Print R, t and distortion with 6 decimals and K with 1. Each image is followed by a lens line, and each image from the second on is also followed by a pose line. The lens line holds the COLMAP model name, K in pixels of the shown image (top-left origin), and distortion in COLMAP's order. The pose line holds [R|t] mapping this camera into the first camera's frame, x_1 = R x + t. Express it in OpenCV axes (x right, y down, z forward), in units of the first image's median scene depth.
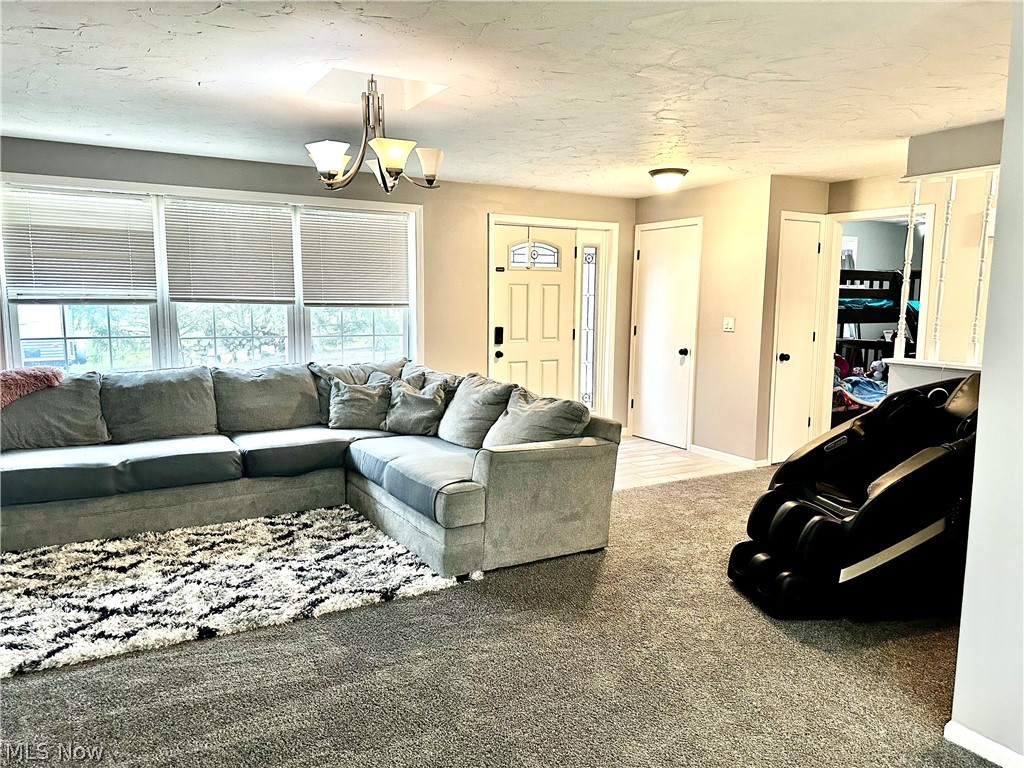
lens RADIAL K [[712.7, 0, 509.8], [0, 712.7, 388.3], [0, 0, 1]] dist [0.145720, -0.243549]
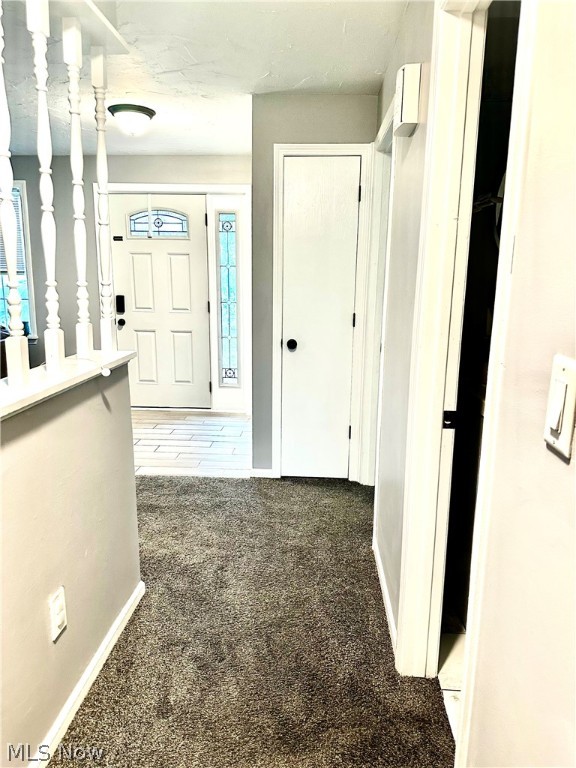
lens RADIAL K [[534.5, 0, 290.3], [0, 534.5, 389.1], [0, 0, 1]] dist [0.145720, -0.243549]
pose [[0.834238, 0.117993, -0.538632, 0.621218], [-0.080951, 0.992460, 0.092031, -0.043313], [0.545430, -0.033173, 0.837499, 0.467980]]
